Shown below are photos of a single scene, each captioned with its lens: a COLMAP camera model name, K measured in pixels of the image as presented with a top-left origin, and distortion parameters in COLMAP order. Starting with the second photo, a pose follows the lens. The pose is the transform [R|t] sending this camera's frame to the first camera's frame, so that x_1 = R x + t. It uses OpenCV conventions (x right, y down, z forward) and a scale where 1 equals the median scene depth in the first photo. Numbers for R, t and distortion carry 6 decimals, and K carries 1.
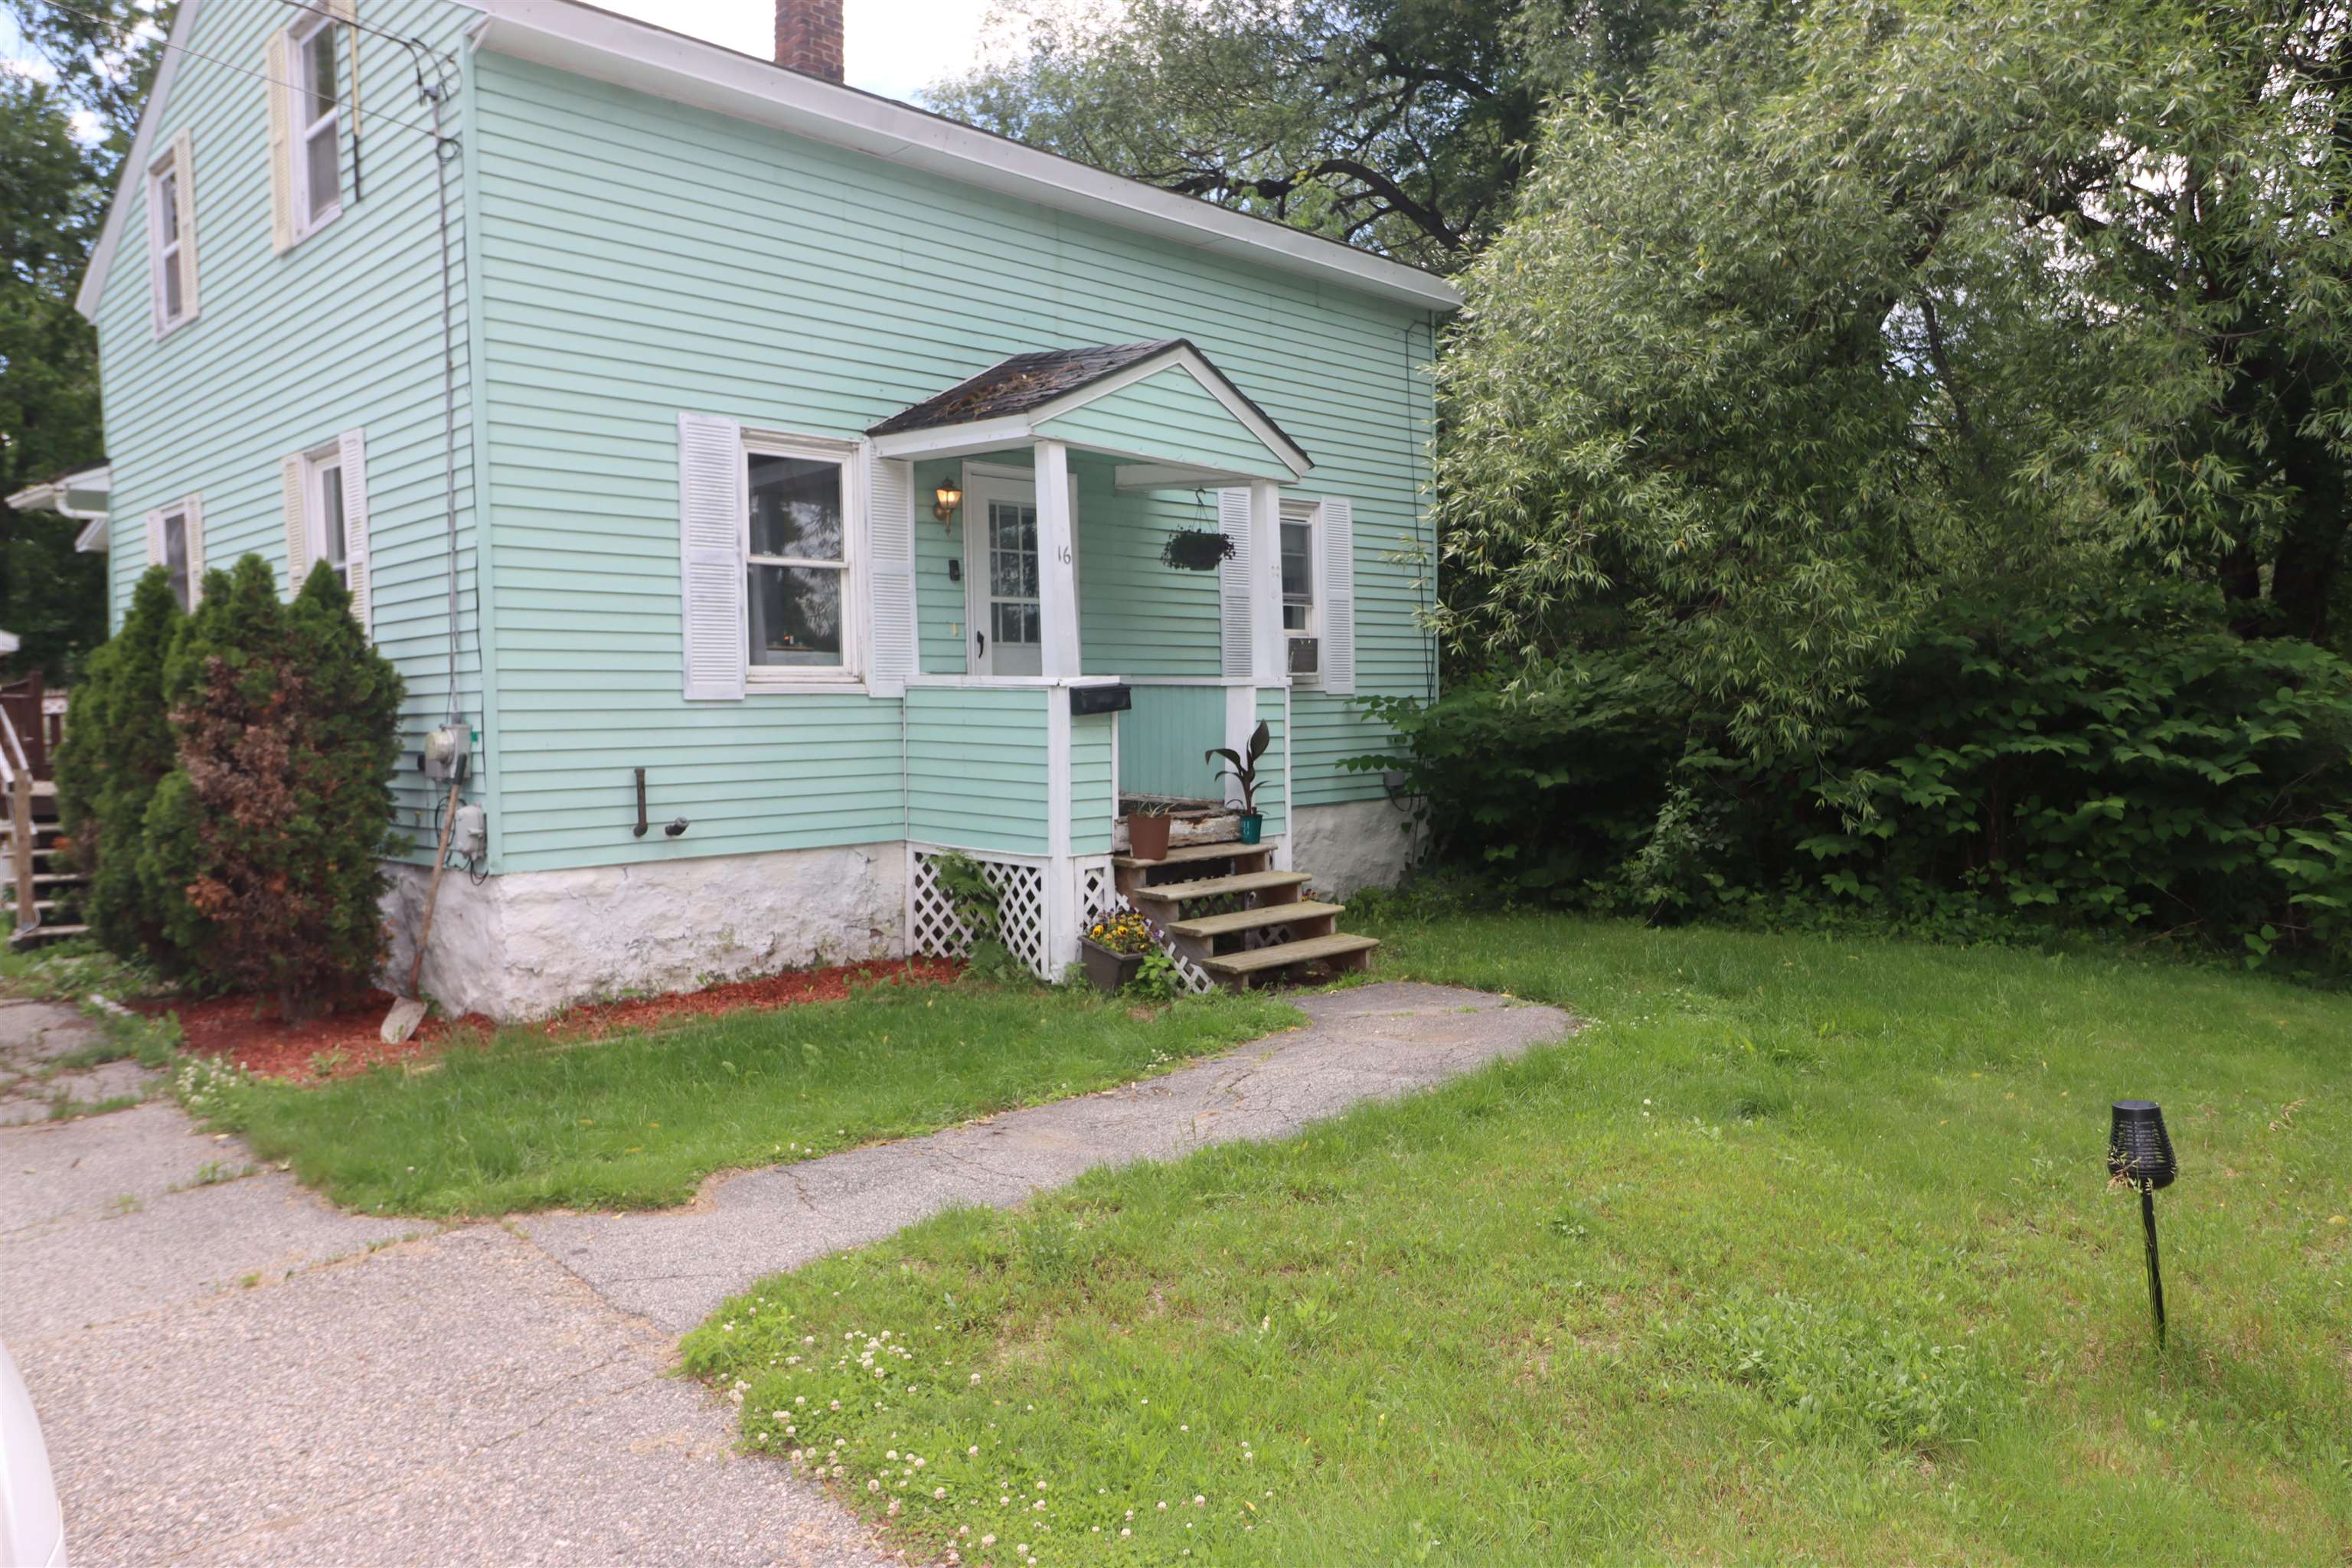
lens RADIAL K [[1591.8, 0, 1175.9], [0, 1591.8, 779.8], [0, 0, 1]] dist [0.009654, -0.007679]
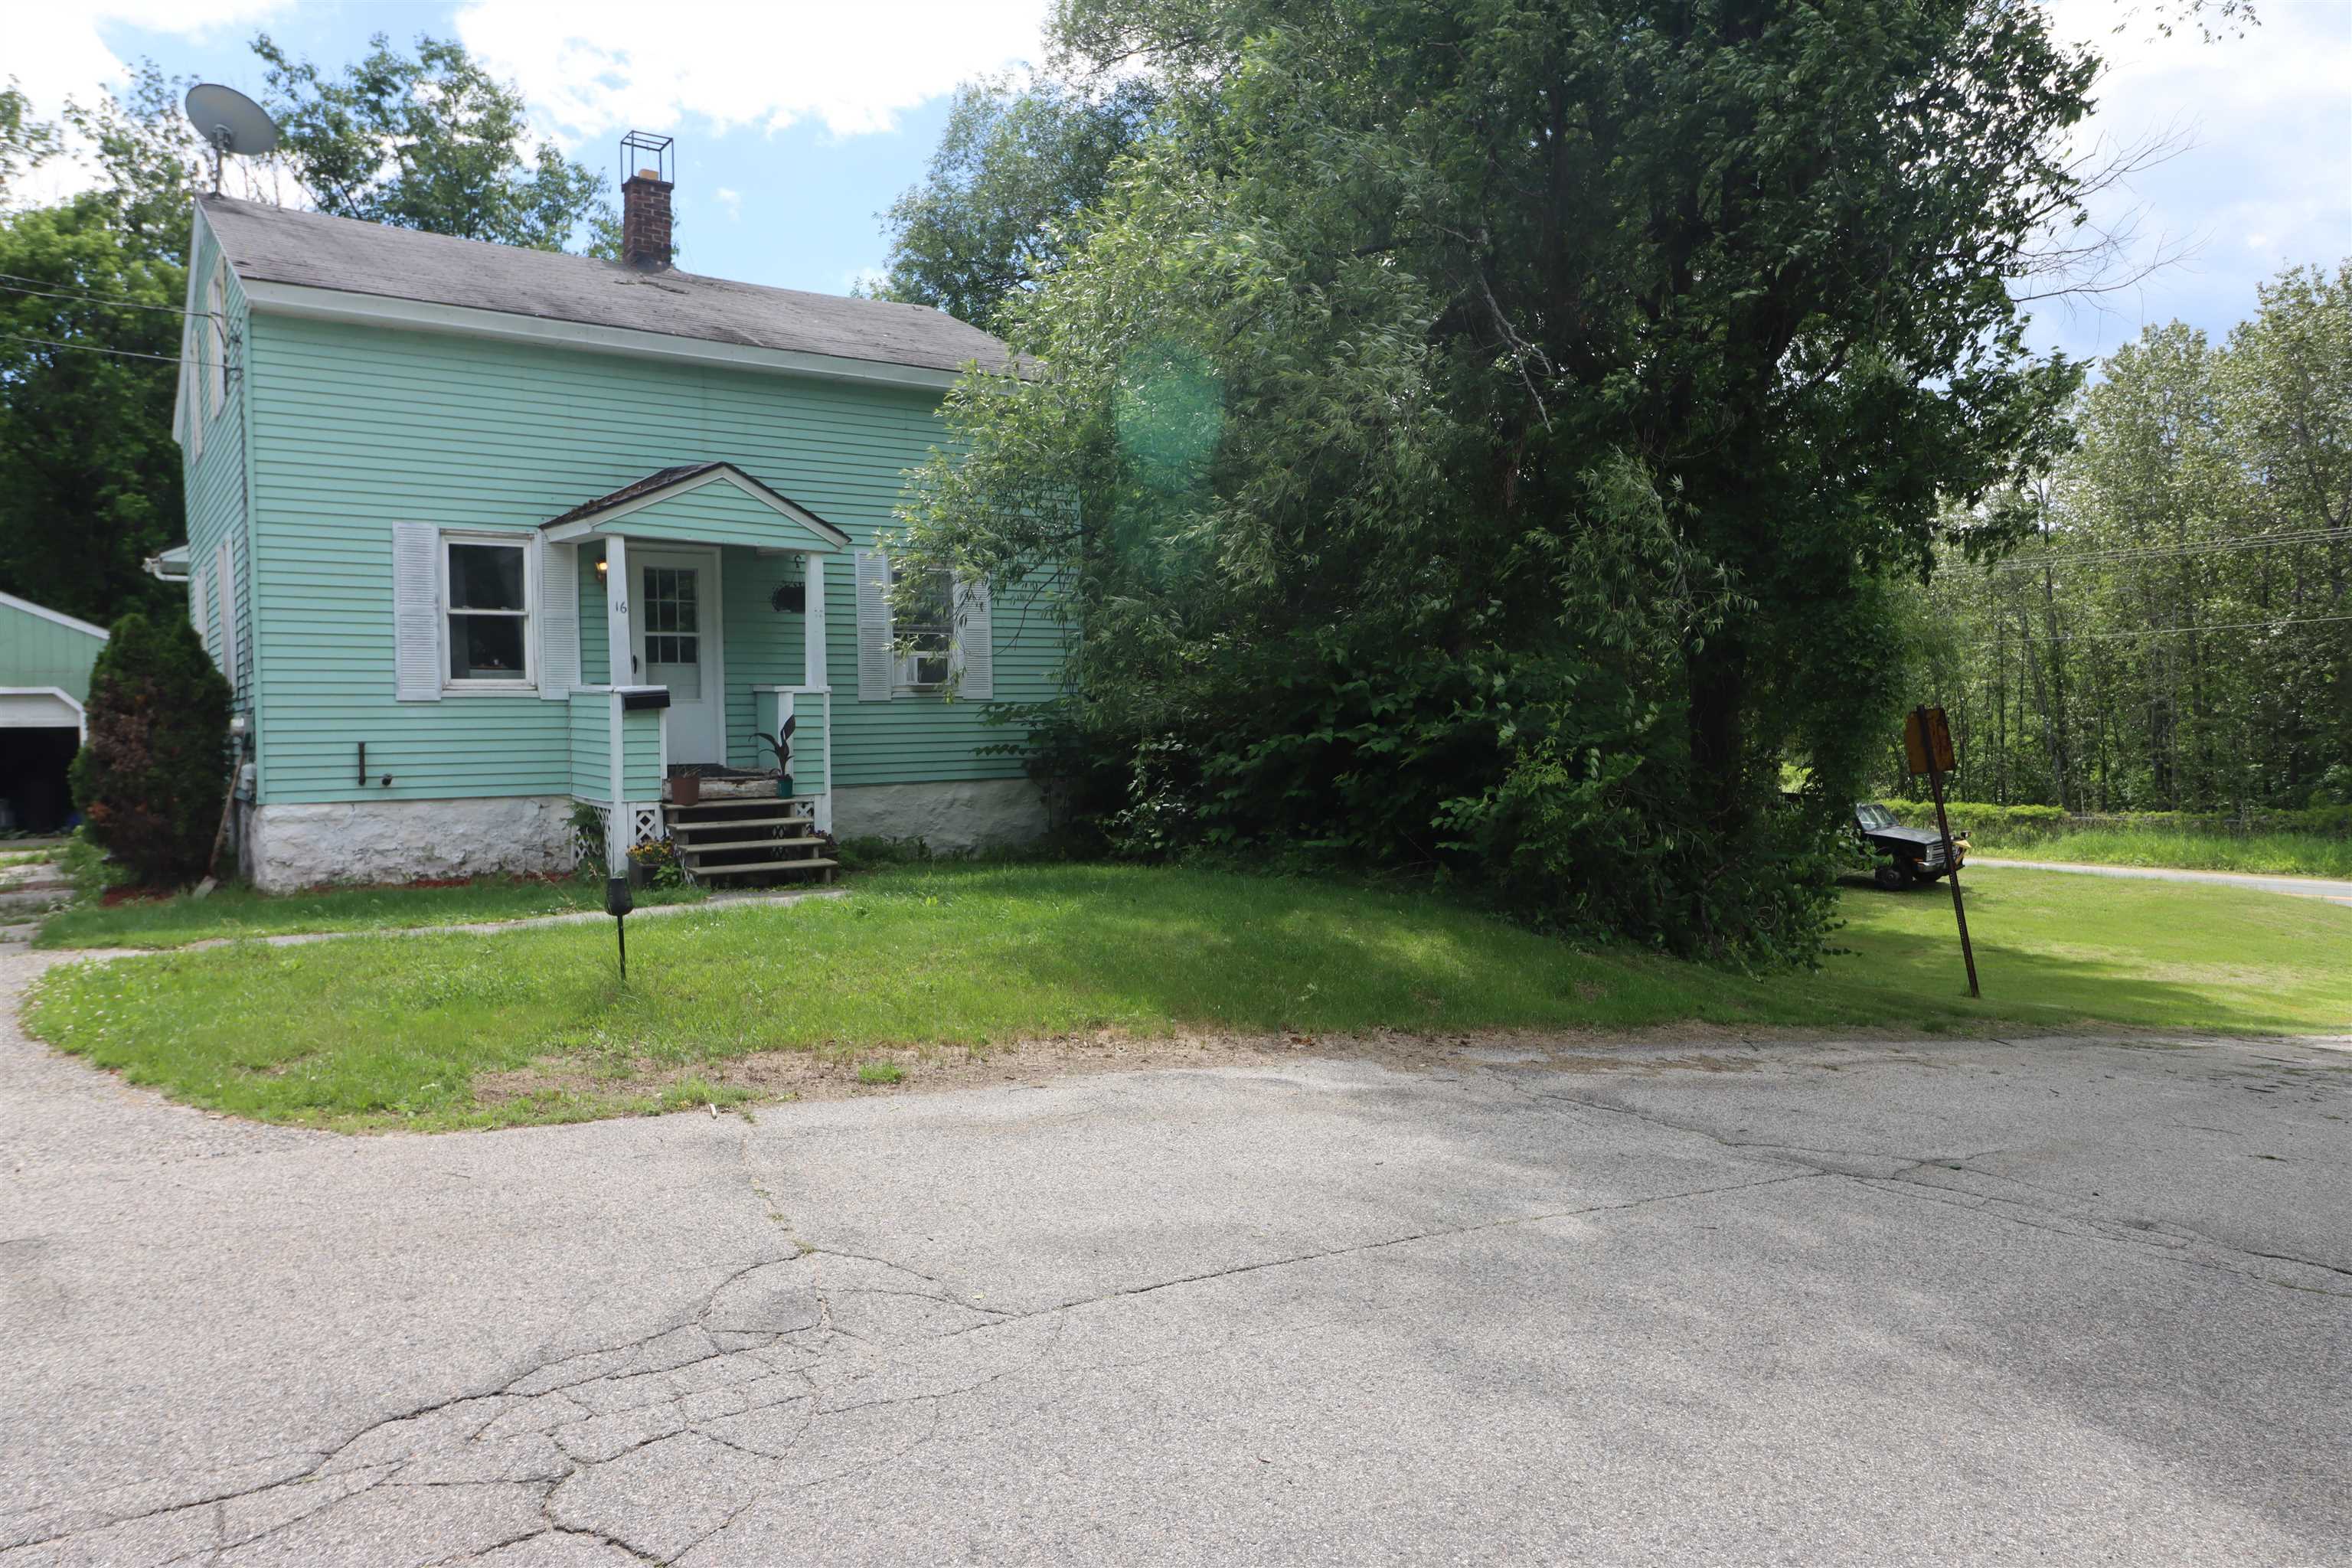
lens RADIAL K [[1591.8, 0, 1177.3], [0, 1591.8, 787.4], [0, 0, 1]] dist [0.009654, -0.007679]
pose [[0.984184, 0.009050, -0.176919, 0.716838], [-0.009615, 0.999951, -0.002334, 0.031797], [0.176889, 0.003998, 0.984223, -0.419204]]
